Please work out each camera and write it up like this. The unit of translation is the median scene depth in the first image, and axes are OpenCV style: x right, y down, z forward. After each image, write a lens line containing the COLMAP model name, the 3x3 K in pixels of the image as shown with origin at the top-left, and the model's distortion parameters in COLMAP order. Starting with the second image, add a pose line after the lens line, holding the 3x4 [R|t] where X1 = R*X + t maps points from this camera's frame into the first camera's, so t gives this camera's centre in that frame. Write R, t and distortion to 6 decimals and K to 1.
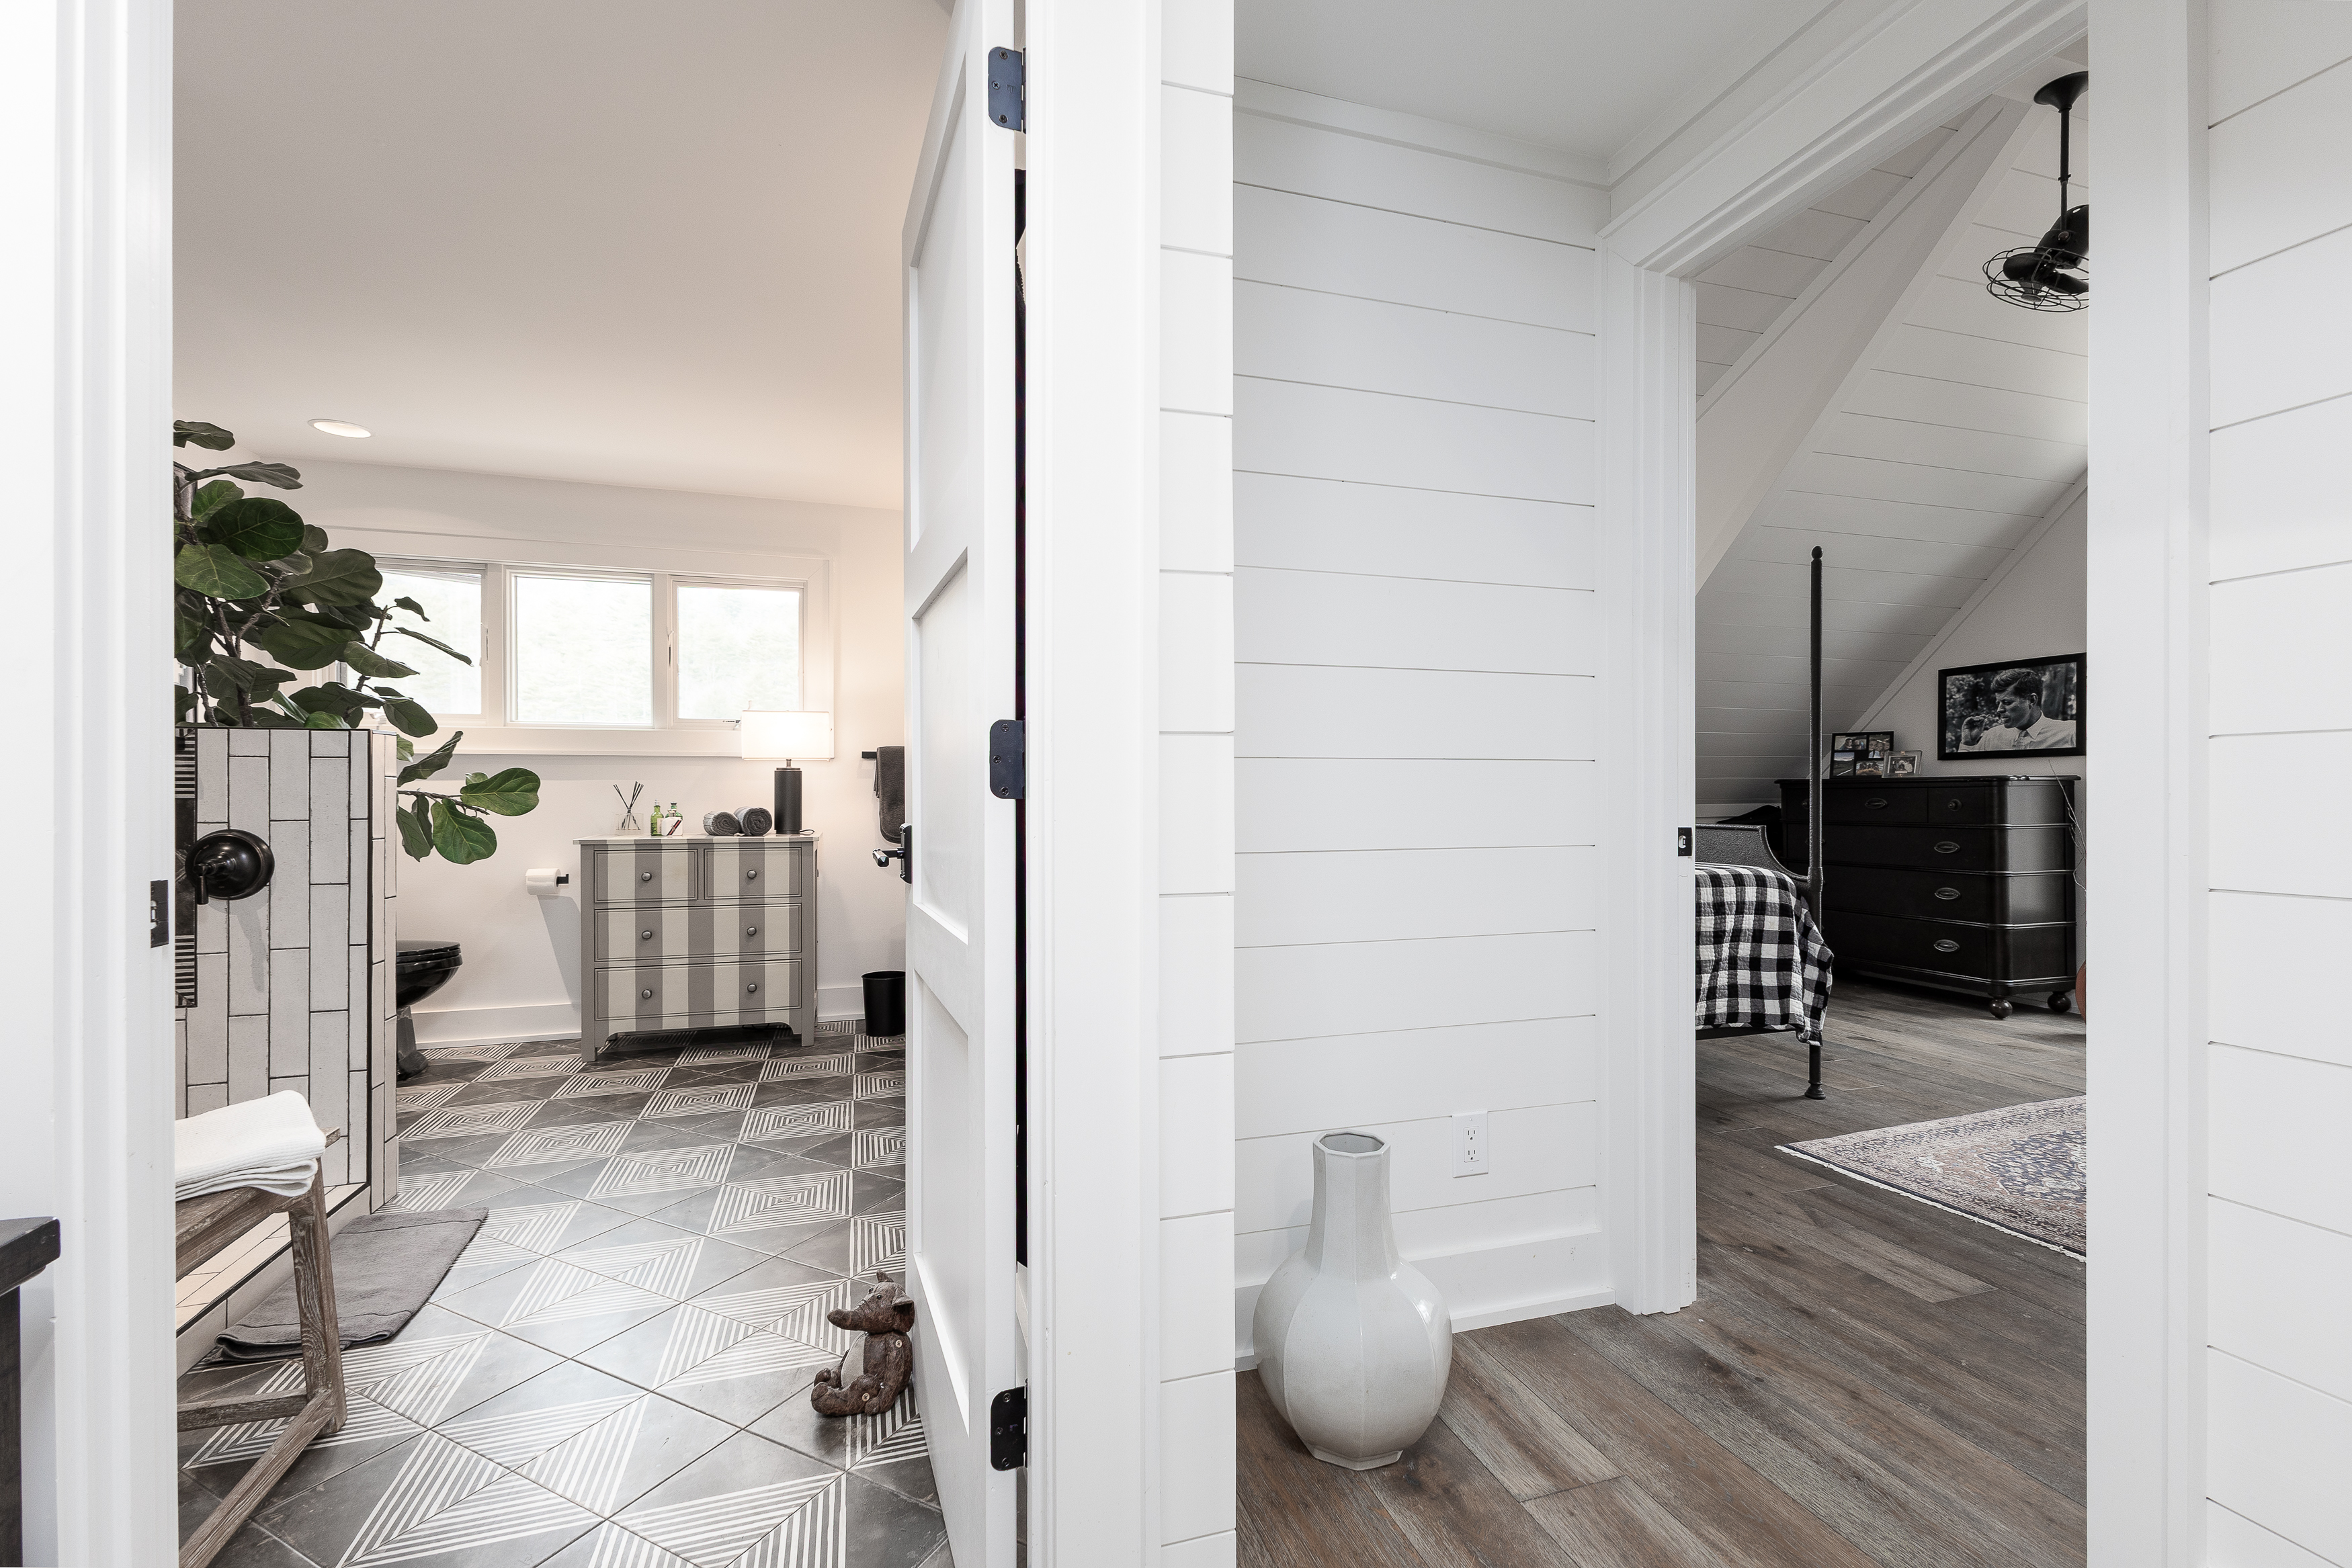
lens RADIAL K [[1017.1, 0, 1177.0], [0, 1017.1, 789.9], [0, 0, 1]] dist [-0.001112, -0.002807]
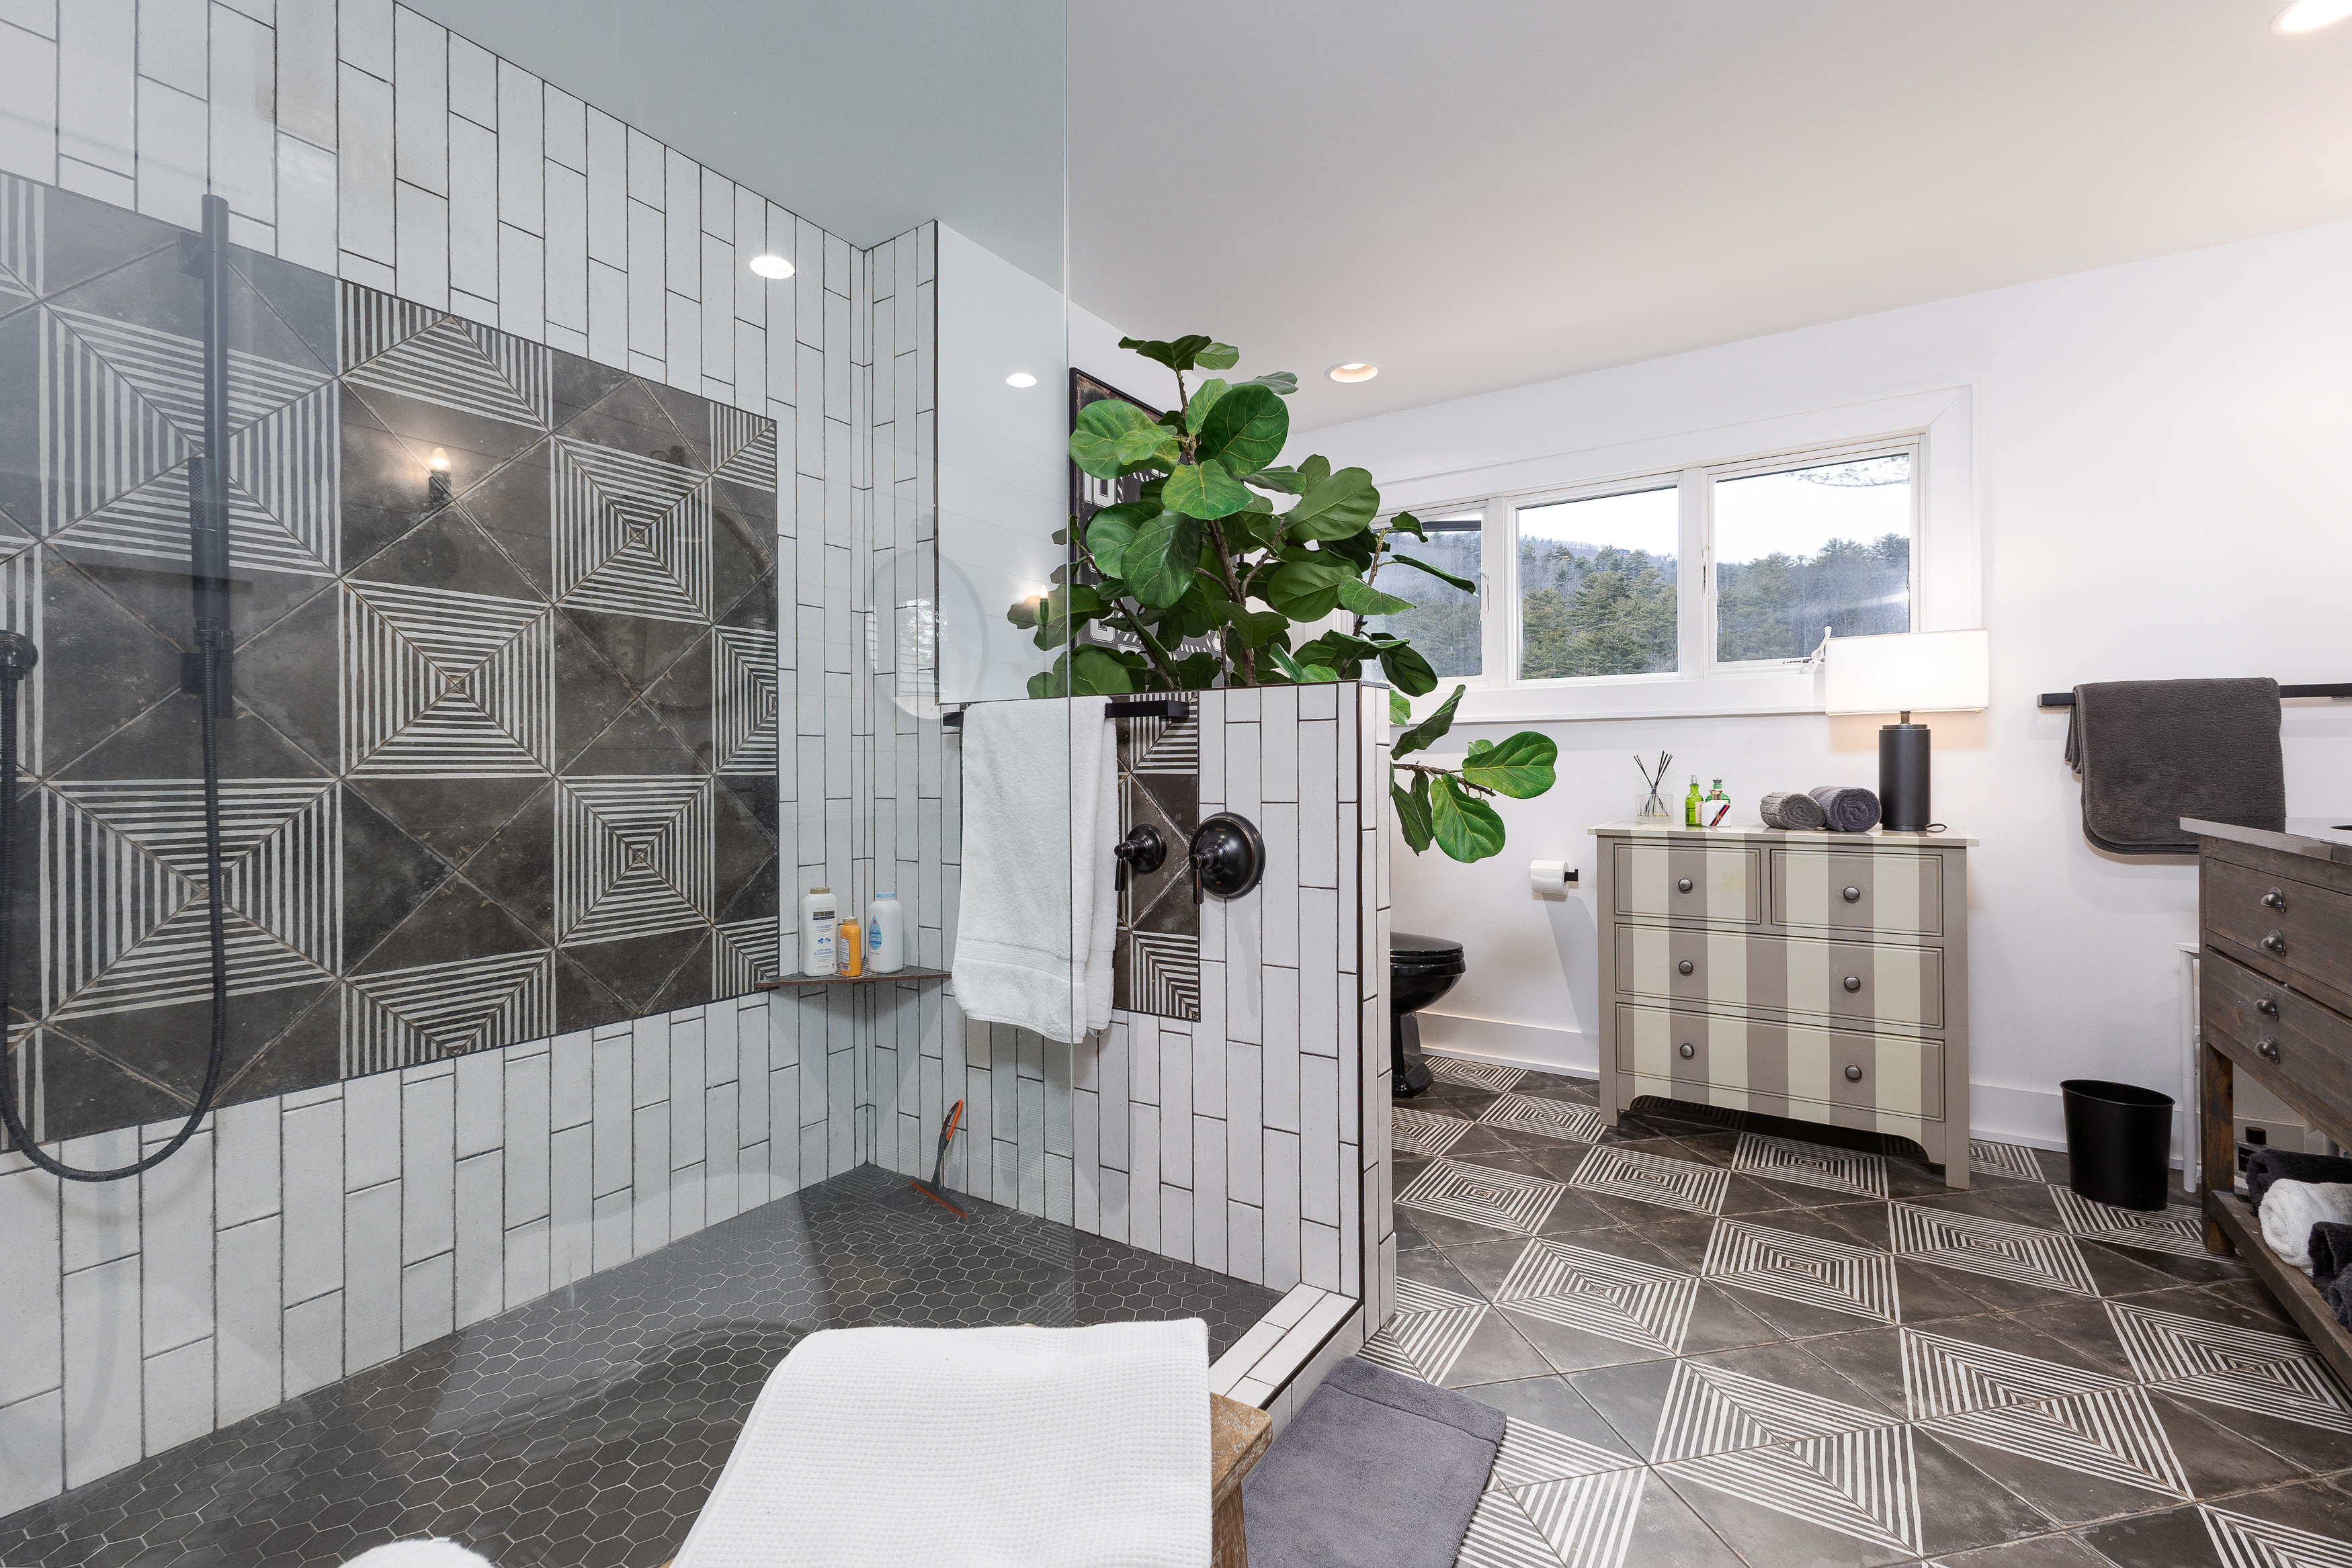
lens RADIAL K [[1017.1, 0, 1185.9], [0, 1017.1, 771.7], [0, 0, 1]] dist [-0.001112, -0.002807]
pose [[0.638810, -0.004127, -0.769353, -0.194093], [0.007446, 0.999972, 0.000818, 0.003370], [0.769328, -0.006251, 0.638823, 0.273065]]
